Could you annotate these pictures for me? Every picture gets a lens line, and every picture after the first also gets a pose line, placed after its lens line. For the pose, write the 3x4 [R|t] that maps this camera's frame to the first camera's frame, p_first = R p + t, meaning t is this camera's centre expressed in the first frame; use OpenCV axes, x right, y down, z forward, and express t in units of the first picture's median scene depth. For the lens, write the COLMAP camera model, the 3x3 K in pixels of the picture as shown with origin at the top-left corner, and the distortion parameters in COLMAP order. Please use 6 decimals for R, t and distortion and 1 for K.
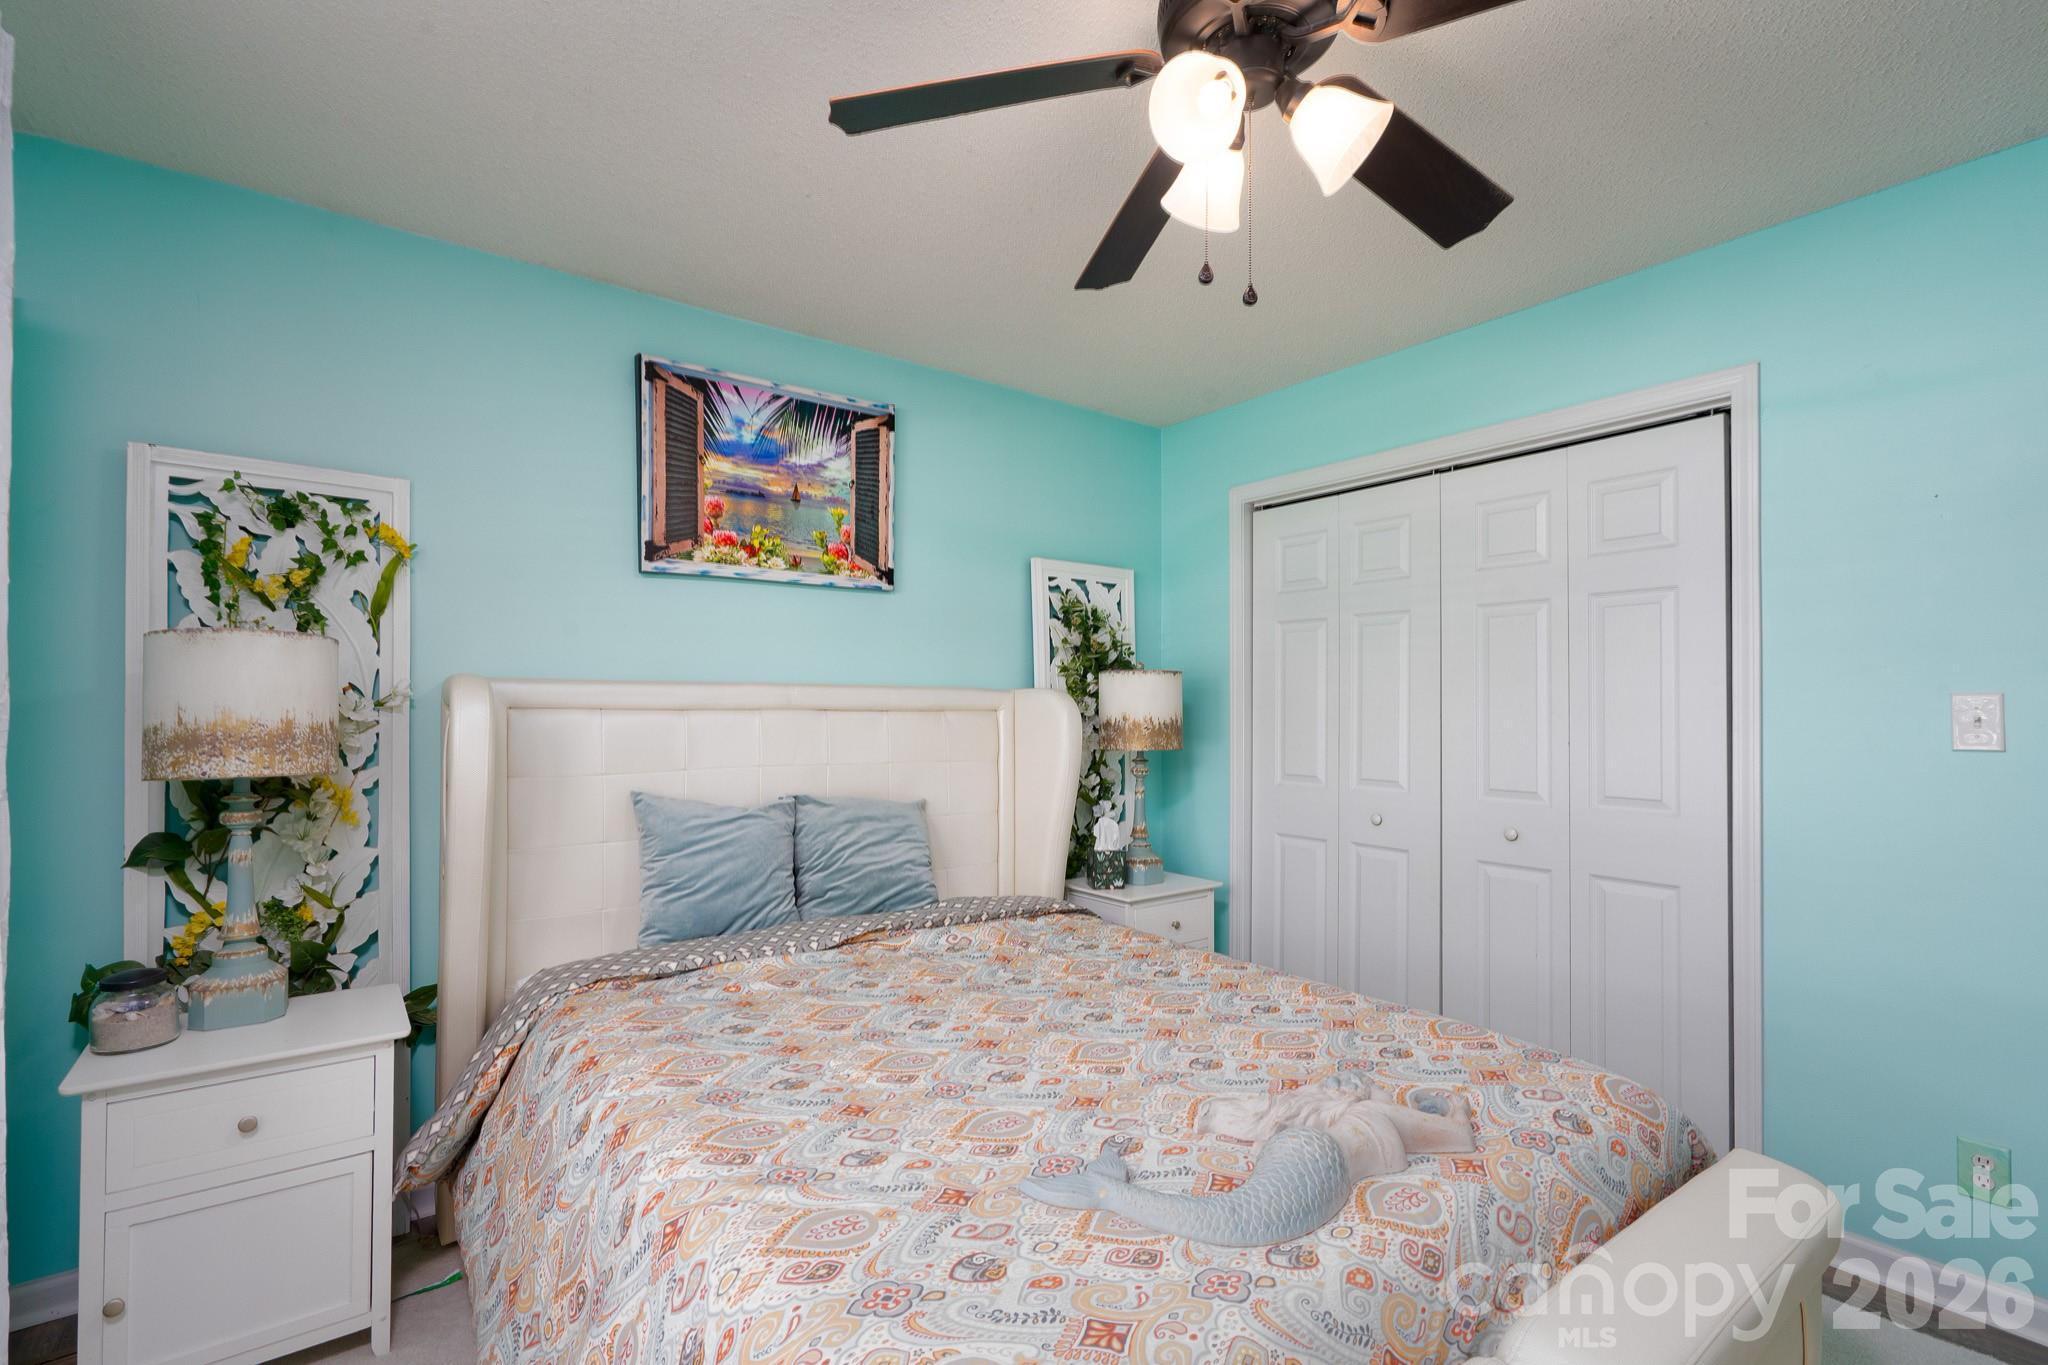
lens RADIAL K [[932.5, 0, 970.0], [0, 932.5, 696.3], [0, 0, 1]] dist [-0.004687, 0.000255]
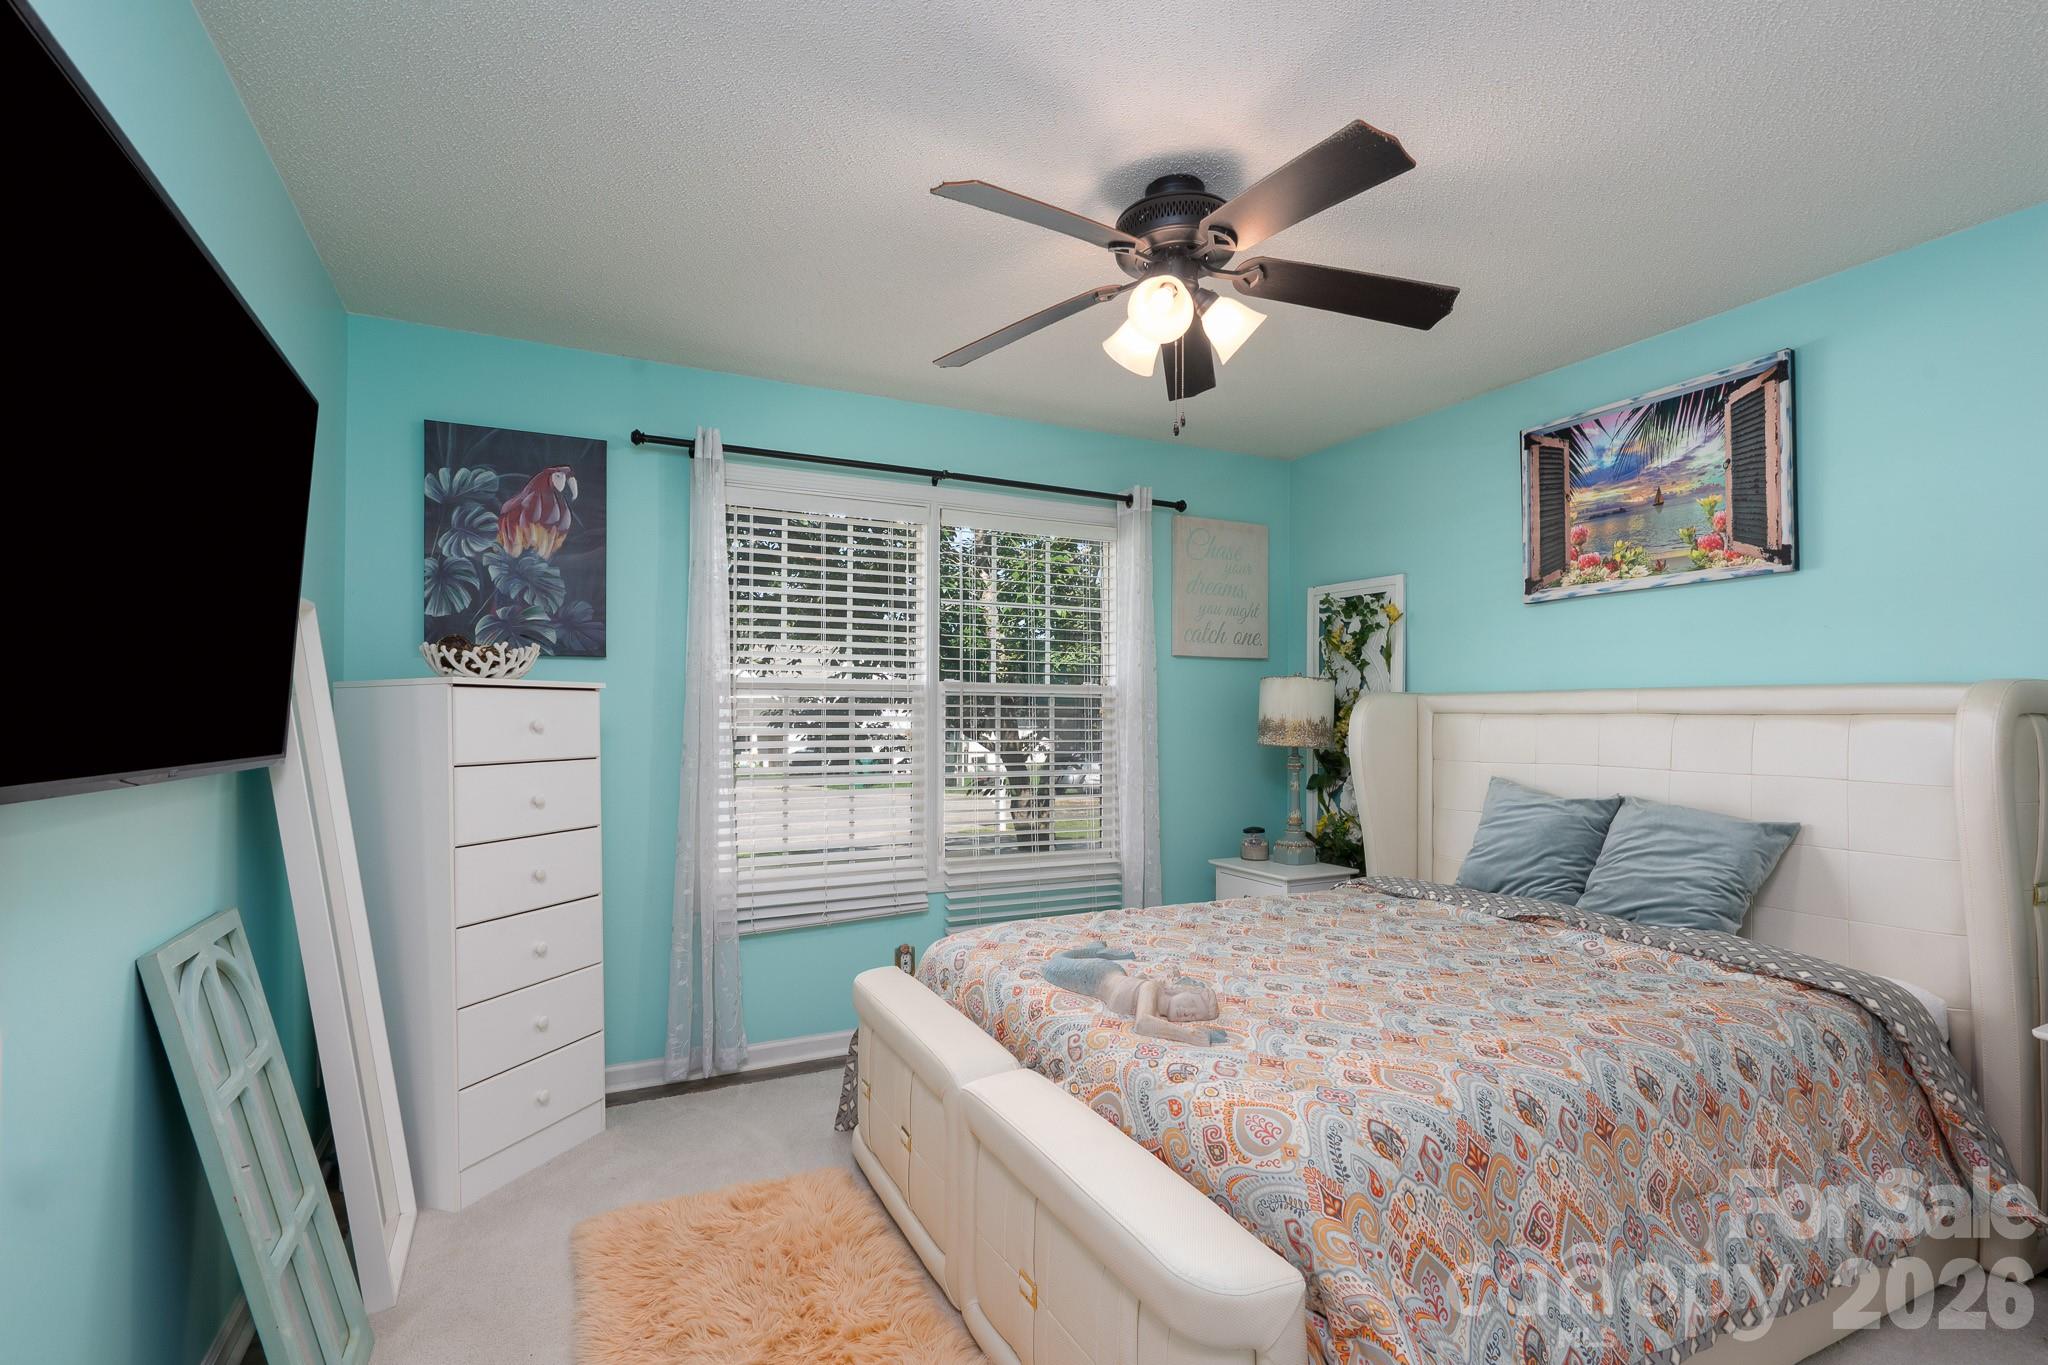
lens RADIAL K [[939.5, 0, 1076.3], [0, 939.5, 709.9], [0, 0, 1]] dist [0.000417, 0.000302]
pose [[-0.111403, -0.007468, -0.993747, 0.908200], [0.013974, 0.999861, -0.009080, 0.011011], [0.993677, -0.014899, -0.111283, 0.504631]]
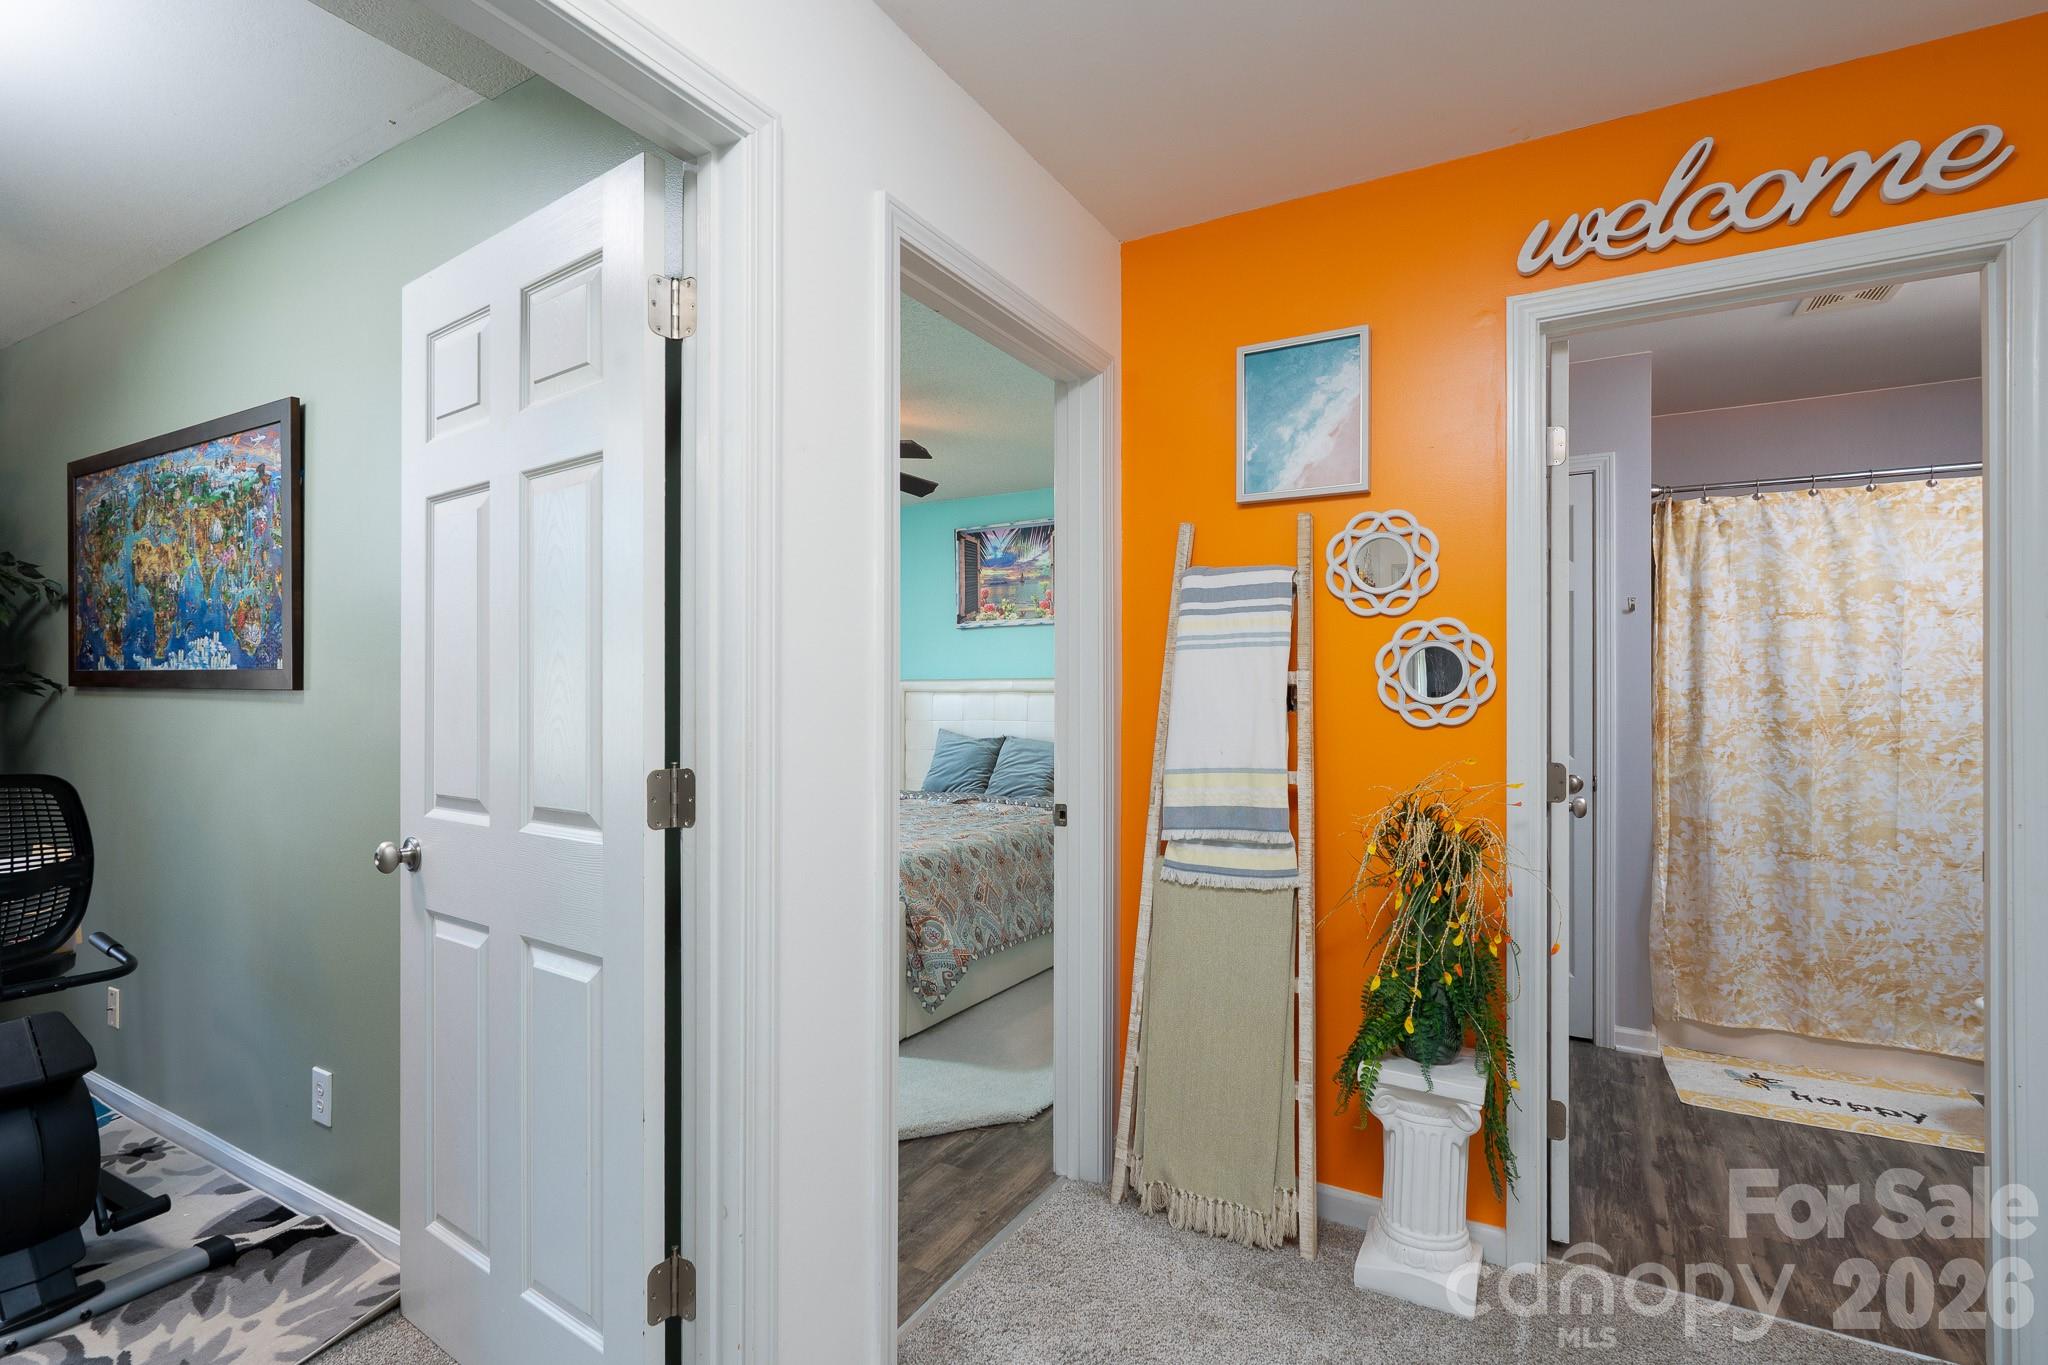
lens RADIAL K [[942.5, 0, 1004.3], [0, 942.5, 695.0], [0, 0, 1]] dist [-0.001208, 0.000730]
pose [[0.407359, -0.001747, -0.913267, 1.595689], [0.014613, 0.999883, 0.004605, 0.011195], [0.913151, -0.015221, 0.407337, 0.189015]]
